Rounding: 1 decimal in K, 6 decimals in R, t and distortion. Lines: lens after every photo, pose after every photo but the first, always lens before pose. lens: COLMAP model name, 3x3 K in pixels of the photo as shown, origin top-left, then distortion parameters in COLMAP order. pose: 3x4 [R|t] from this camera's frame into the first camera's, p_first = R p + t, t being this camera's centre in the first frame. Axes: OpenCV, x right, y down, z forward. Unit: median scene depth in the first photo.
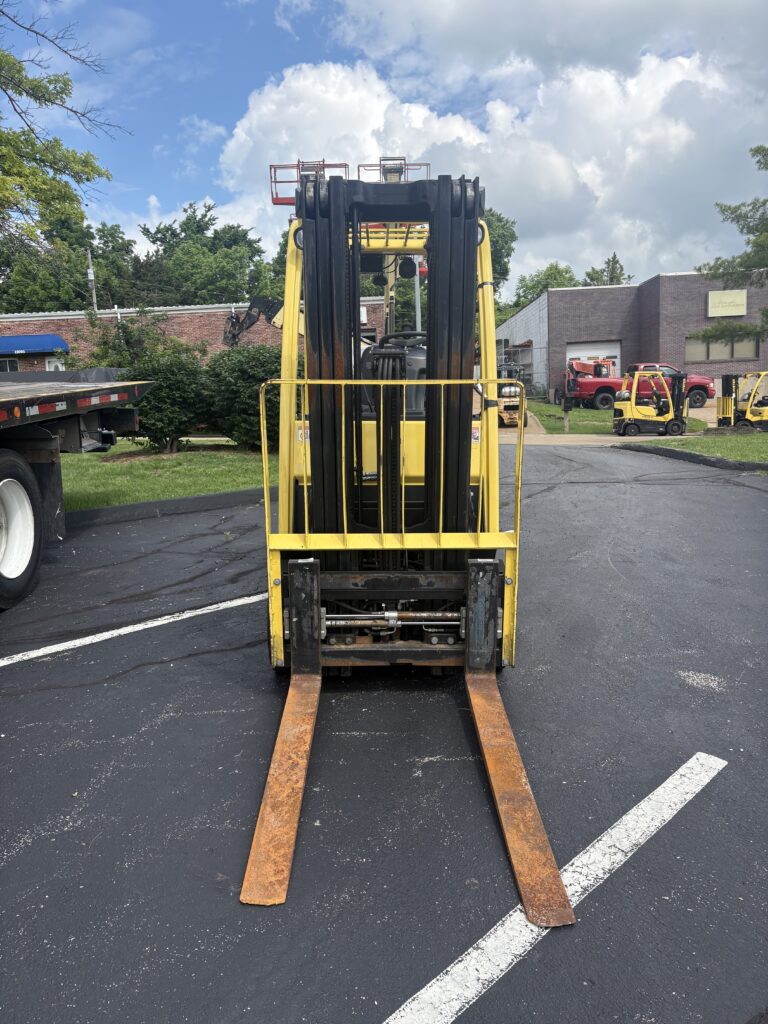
lens RADIAL K [[767.3, 0, 384.0], [0, 767.3, 512.0], [0, 0, 1]] dist [0.007084, -0.006280]
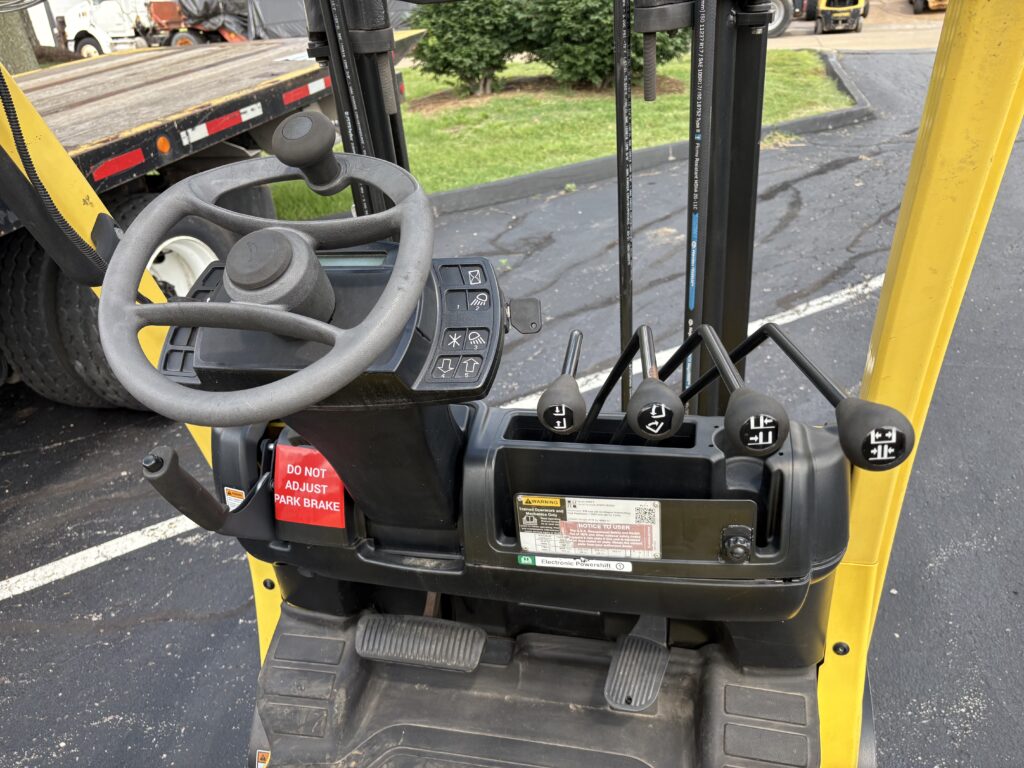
lens RADIAL K [[767.3, 0, 512.0], [0, 767.3, 384.0], [0, 0, 1]] dist [0.007084, -0.006280]
pose [[0.958277, 0.071666, -0.276712, 0.010437], [0.023243, 0.945318, 0.325322, -0.053061], [0.284895, -0.318180, 0.904210, 0.146453]]
